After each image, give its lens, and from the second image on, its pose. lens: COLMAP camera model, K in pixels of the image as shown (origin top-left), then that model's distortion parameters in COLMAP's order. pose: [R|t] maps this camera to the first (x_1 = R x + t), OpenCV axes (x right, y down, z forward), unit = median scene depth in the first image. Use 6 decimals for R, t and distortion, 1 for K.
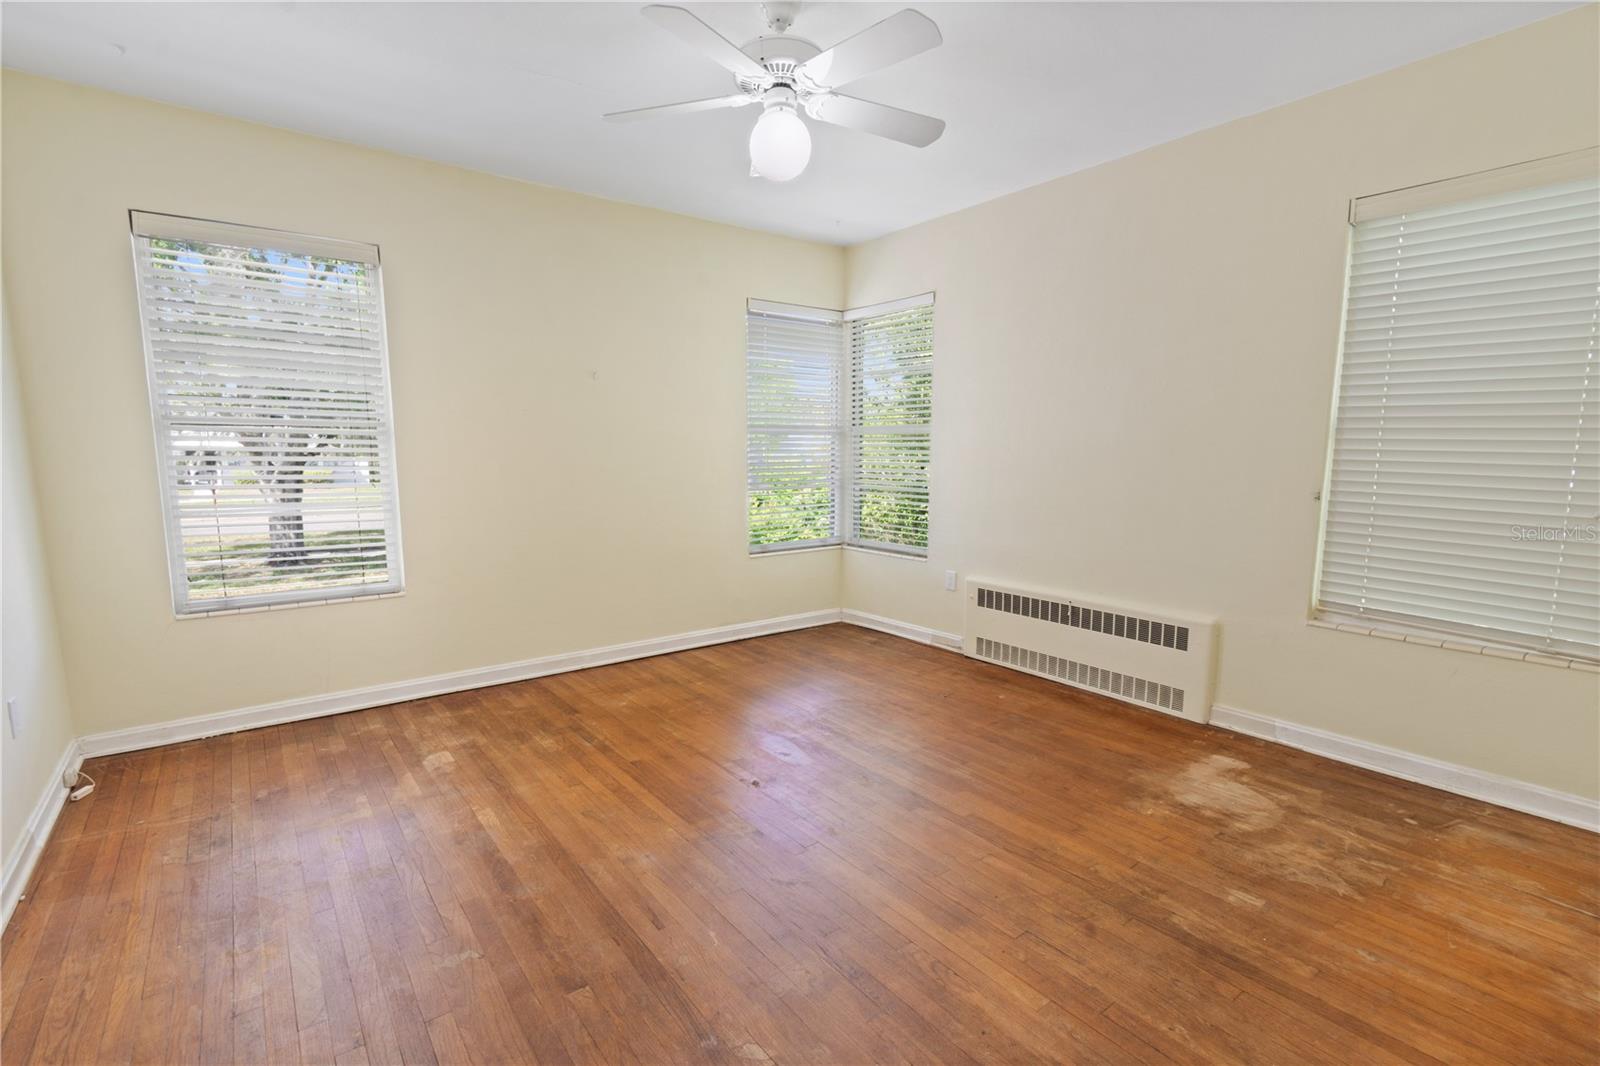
lens RADIAL K [[689.5, 0, 800.0], [0, 689.5, 533.0], [0, 0, 1]] dist [0.000359, 0.000024]
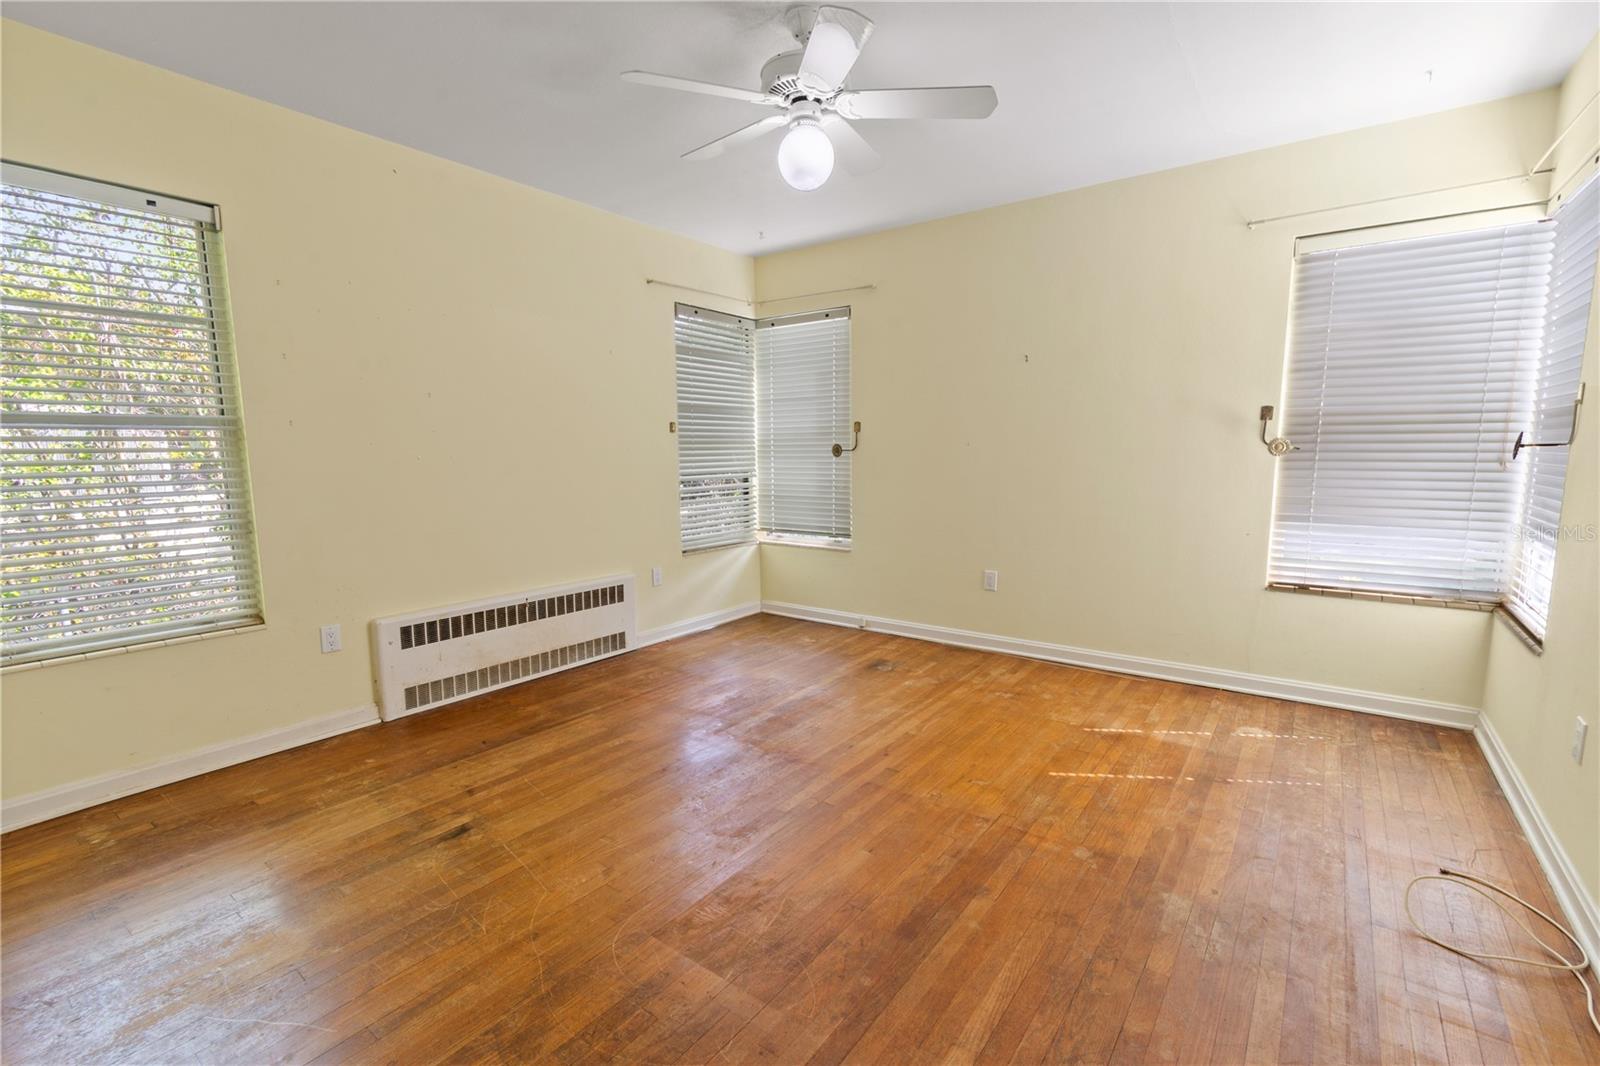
lens RADIAL K [[689.5, 0, 800.0], [0, 689.5, 533.0], [0, 0, 1]] dist [0.000359, 0.000024]
pose [[-0.229652, -0.126755, 0.964983, -0.765783], [0.122050, 0.979906, 0.157762, -0.122803], [-0.965590, 0.154007, -0.209567, 0.912037]]
